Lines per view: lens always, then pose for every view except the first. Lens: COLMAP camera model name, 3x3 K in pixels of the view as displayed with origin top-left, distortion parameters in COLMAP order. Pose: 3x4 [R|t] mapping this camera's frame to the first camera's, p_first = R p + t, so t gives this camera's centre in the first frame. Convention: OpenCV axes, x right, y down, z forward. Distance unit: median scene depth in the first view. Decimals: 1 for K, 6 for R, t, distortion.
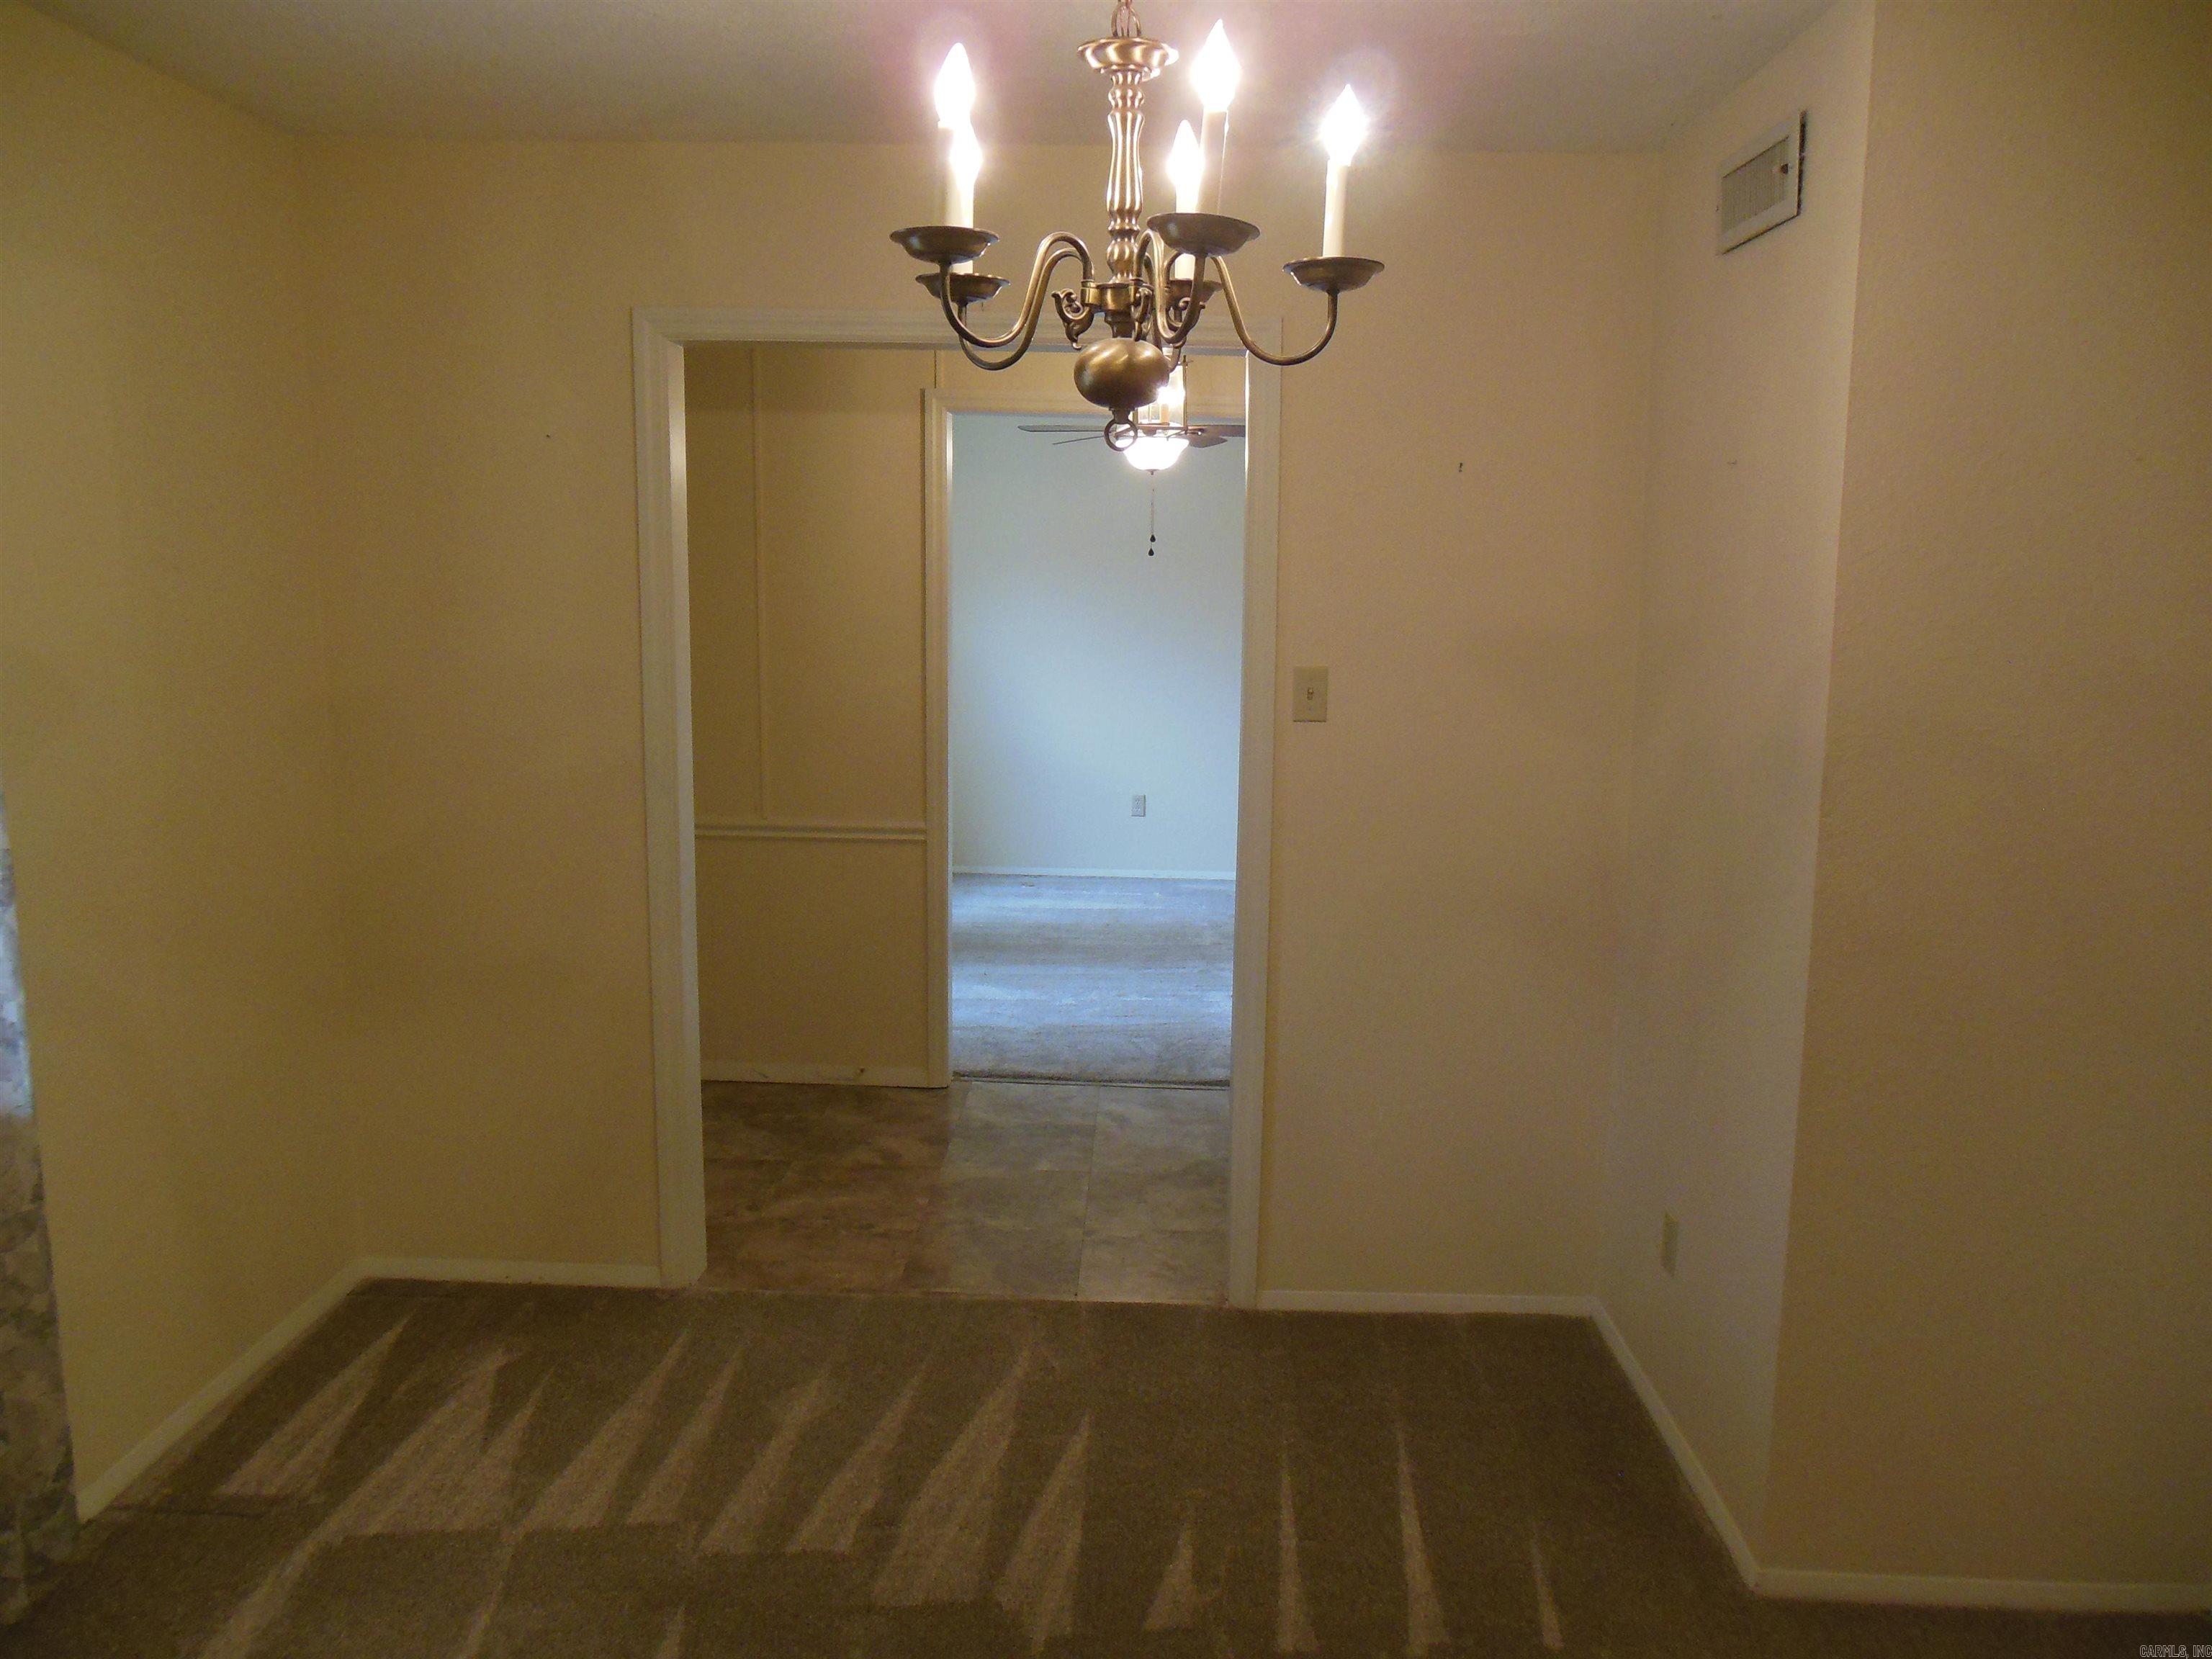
lens RADIAL K [[1685.1, 0, 1099.9], [0, 1685.1, 837.0], [0, 0, 1]] dist [-0.070511, 0.106294]
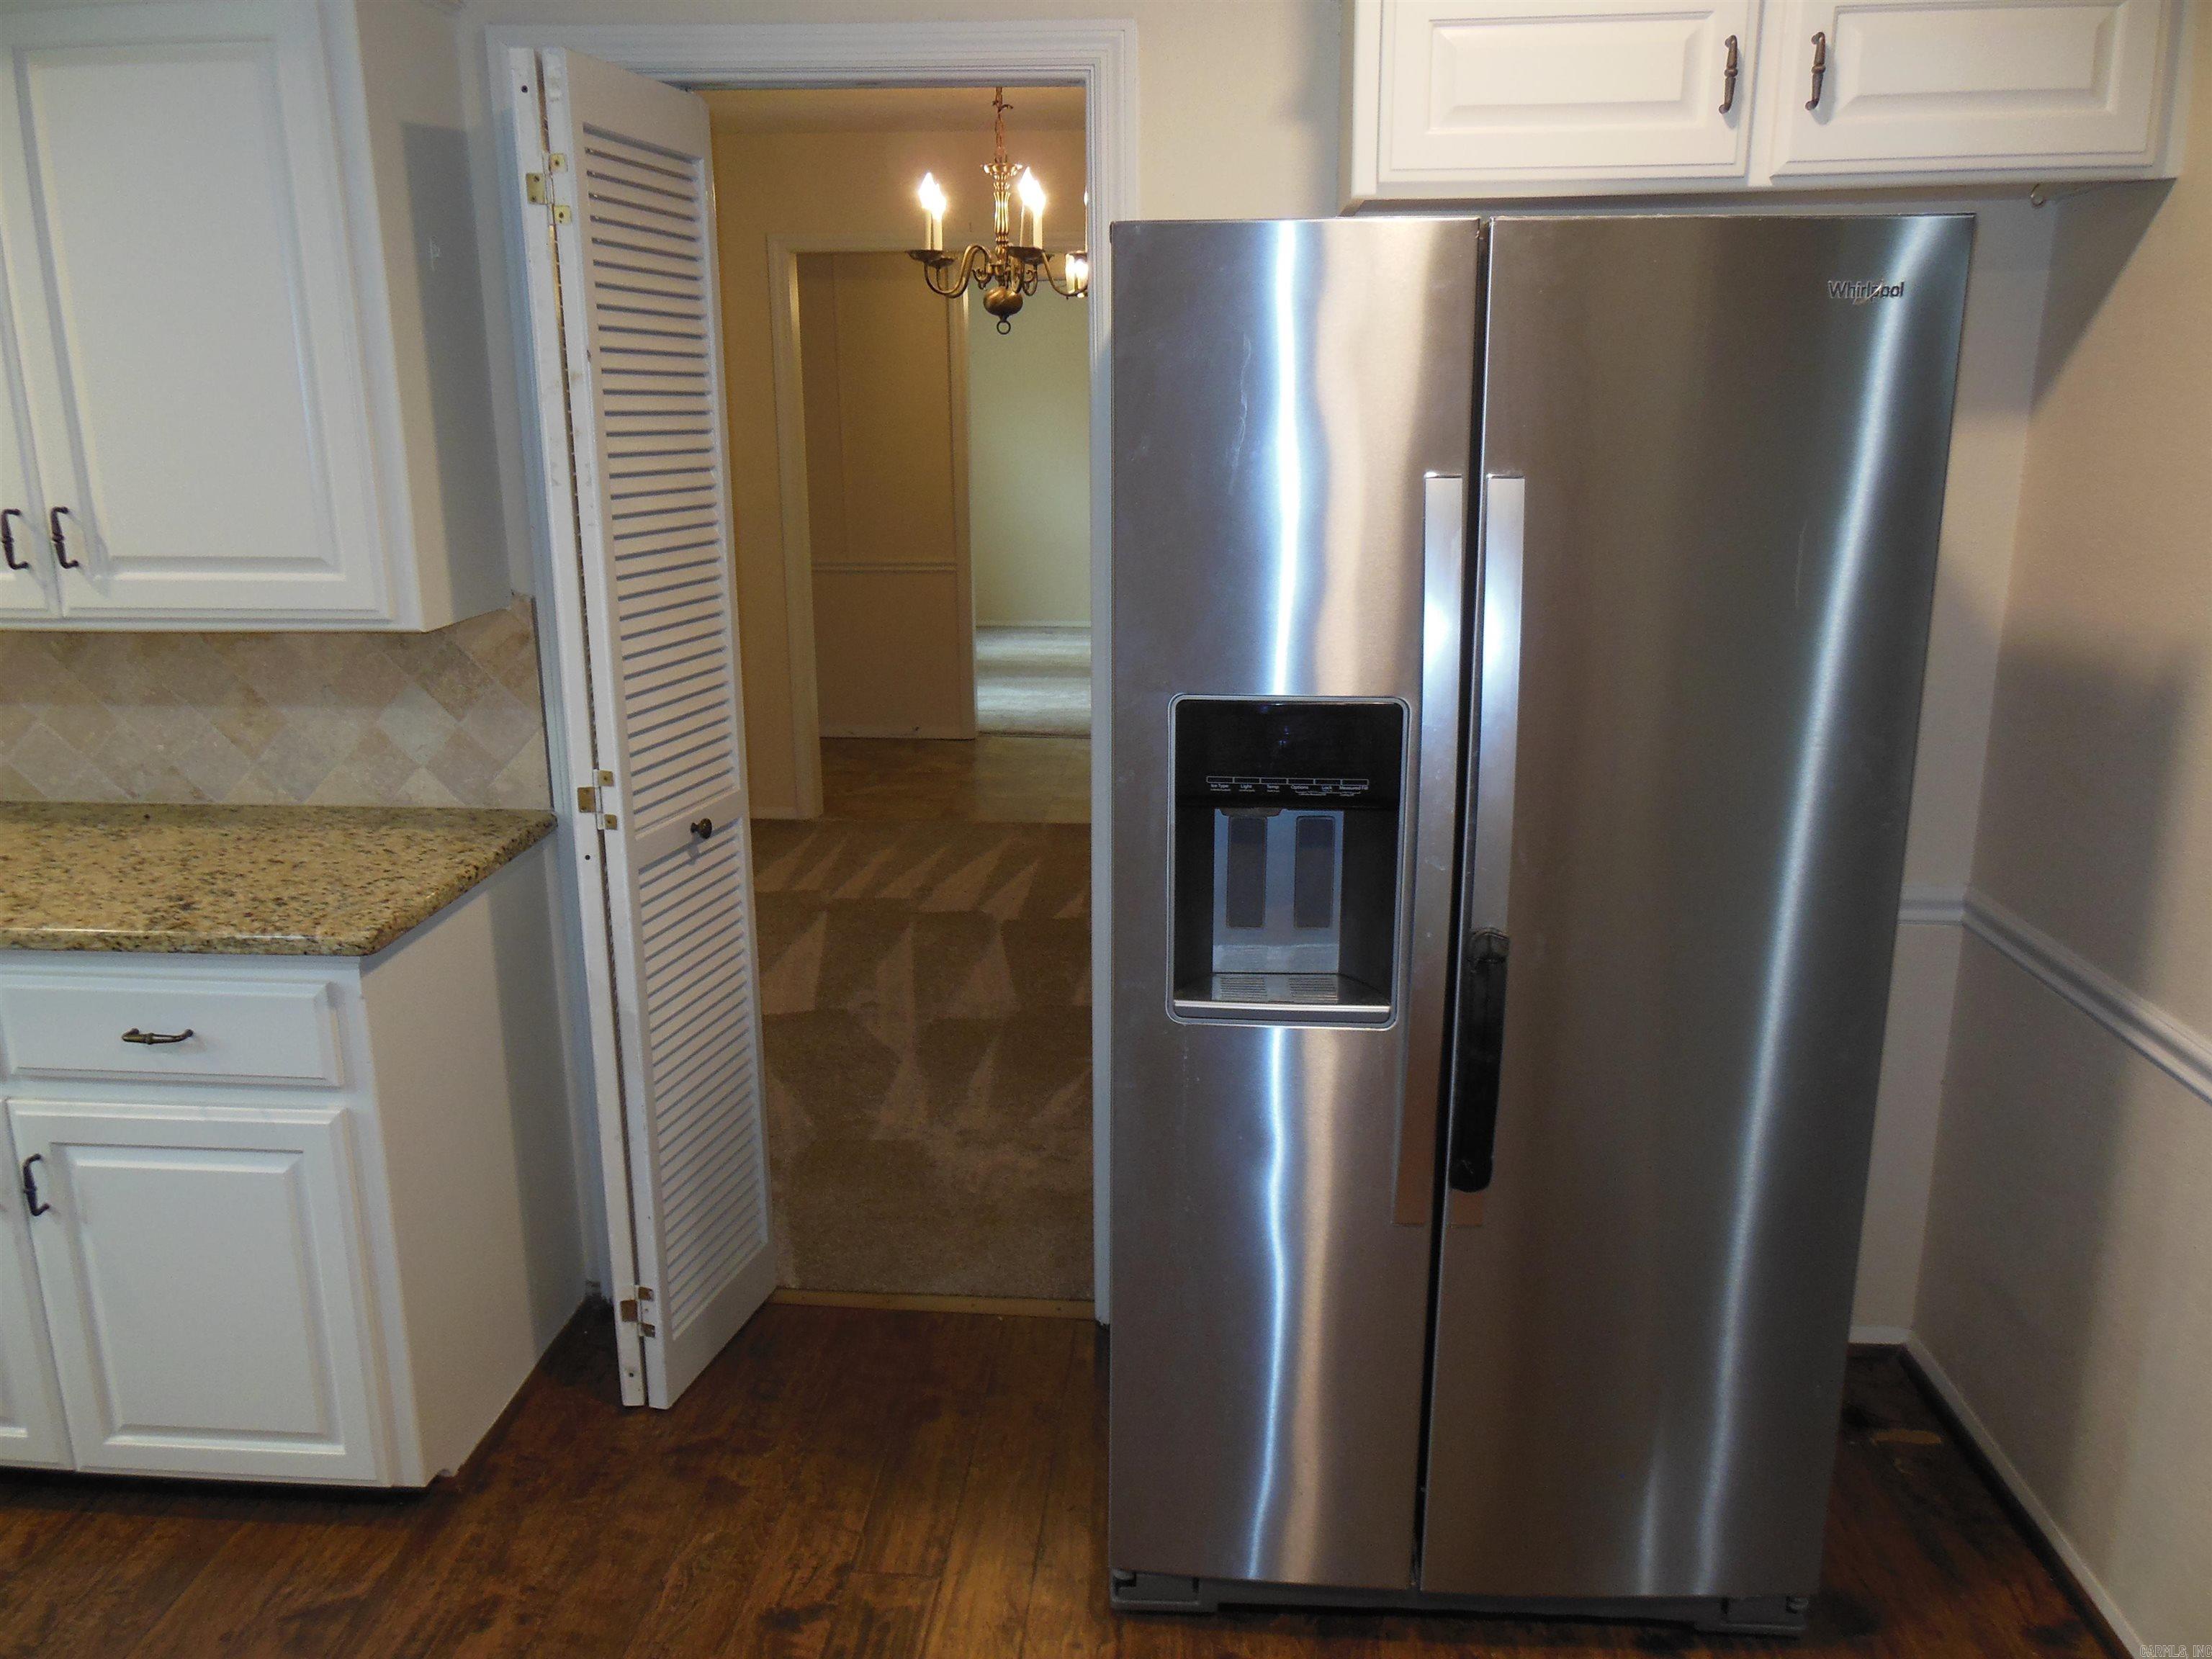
lens RADIAL K [[1685.1, 0, 1099.9], [0, 1685.1, 837.0], [0, 0, 1]] dist [-0.070511, 0.106294]
pose [[0.999112, -0.008701, -0.041231, 0.108229], [0.013042, 0.994258, 0.106216, 0.104568], [0.040070, -0.106660, 0.993488, -0.651279]]
